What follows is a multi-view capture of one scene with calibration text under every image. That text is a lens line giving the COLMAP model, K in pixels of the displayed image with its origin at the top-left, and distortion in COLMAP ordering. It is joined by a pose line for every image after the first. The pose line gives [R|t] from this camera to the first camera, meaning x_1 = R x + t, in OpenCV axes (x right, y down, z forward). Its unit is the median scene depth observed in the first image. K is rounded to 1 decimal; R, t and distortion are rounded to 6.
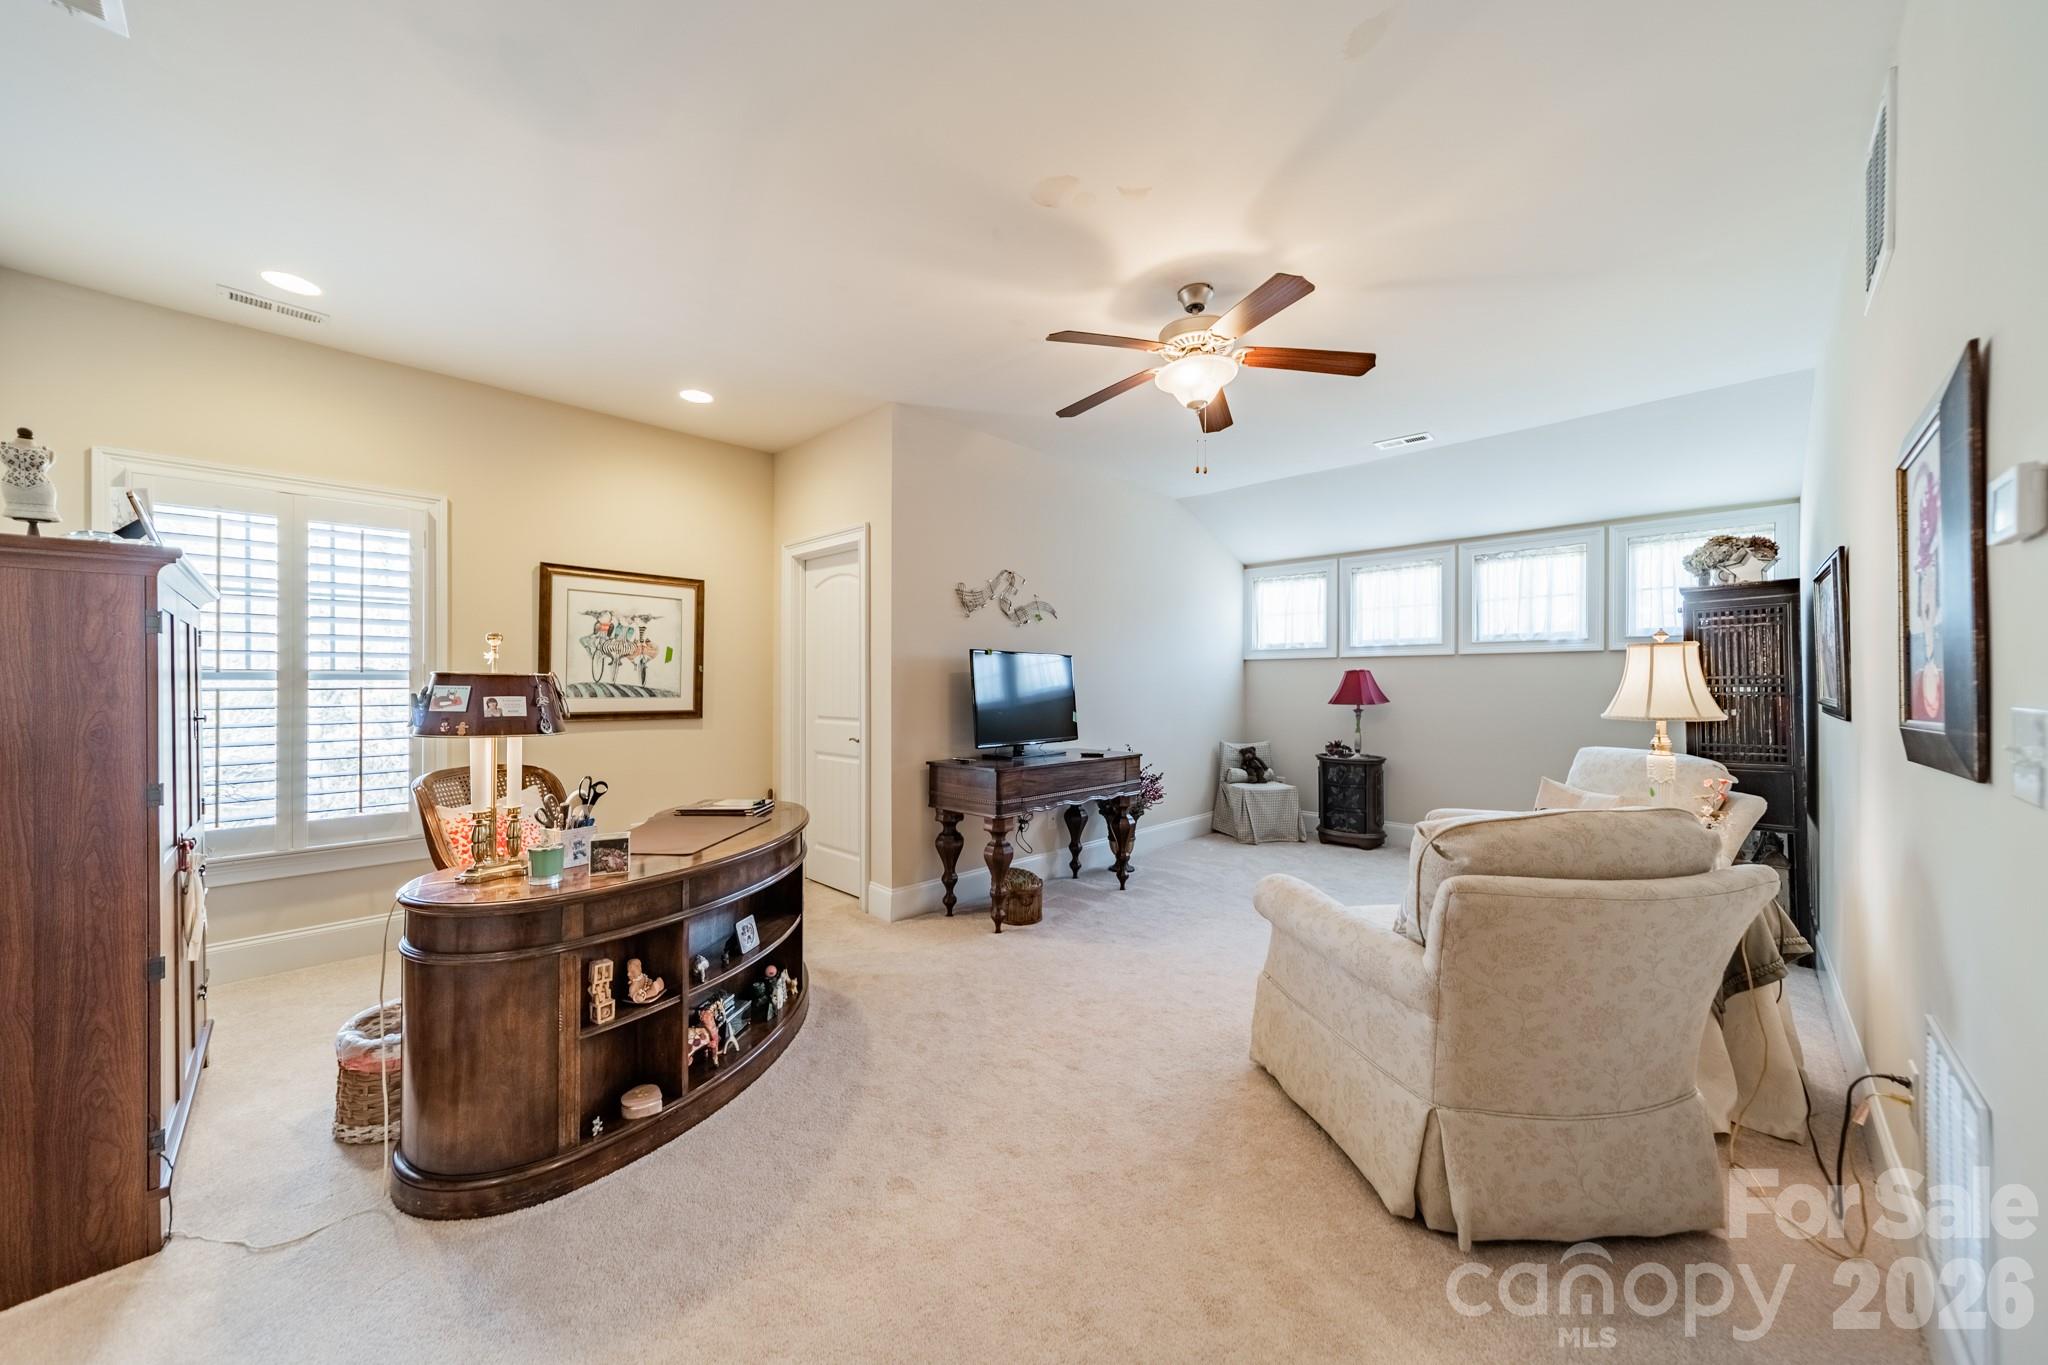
lens RADIAL K [[726.2, 0, 1033.9], [0, 726.2, 683.2], [0, 0, 1]] dist [0.000798, 0.000023]
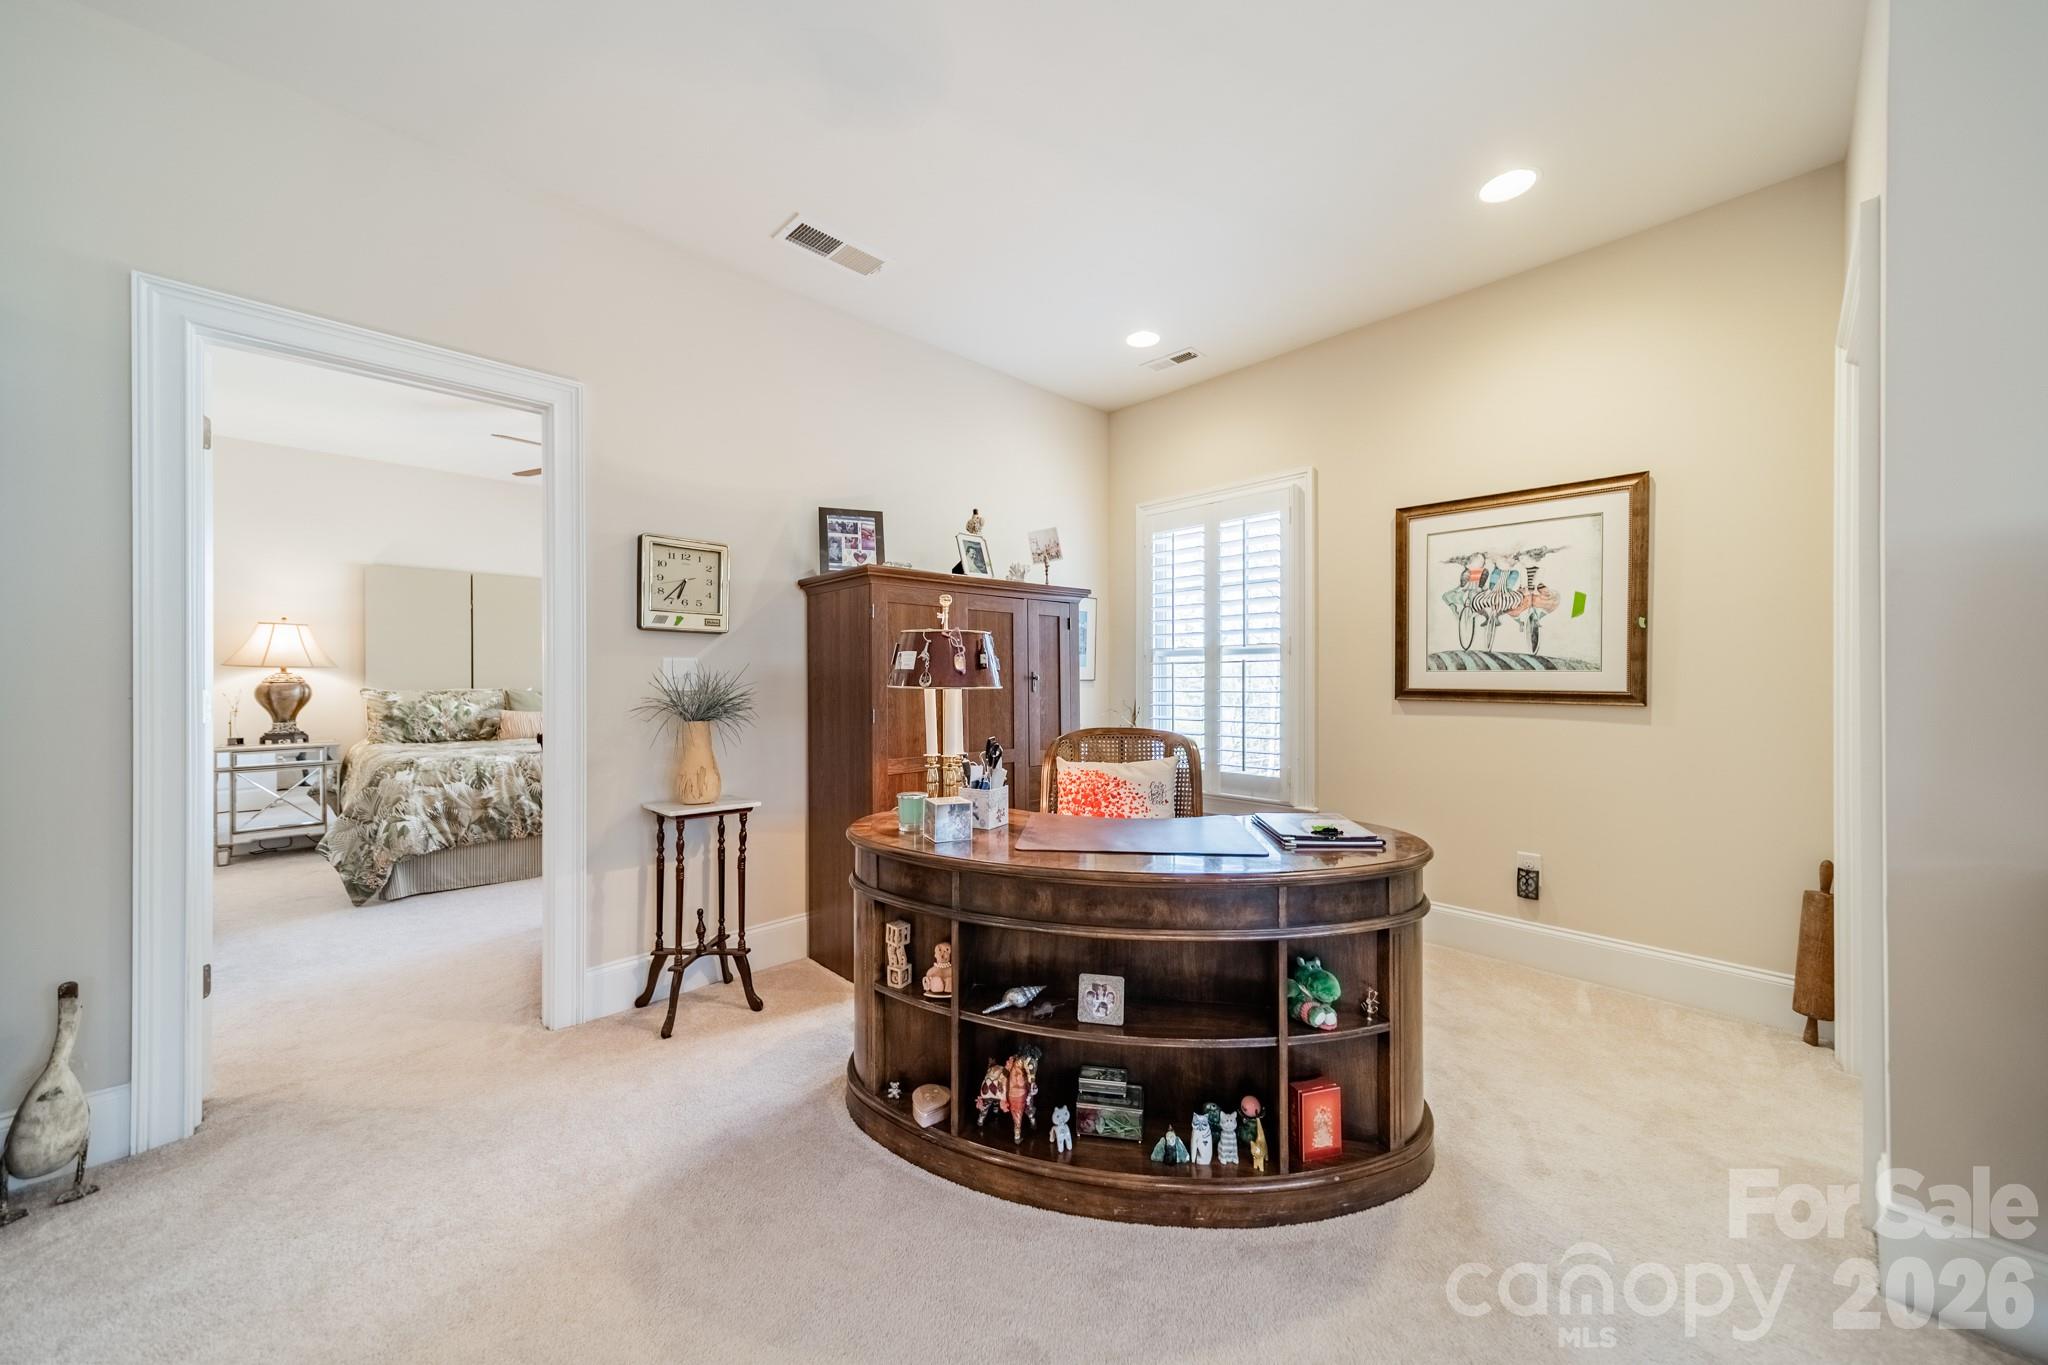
lens RADIAL K [[726.2, 0, 1033.9], [0, 726.2, 683.2], [0, 0, 1]] dist [0.000798, 0.000023]
pose [[-0.040429, 0.004695, -0.999171, 0.168303], [0.000975, 0.999989, 0.004659, 0.028923], [0.999182, -0.000786, -0.040433, 0.580331]]
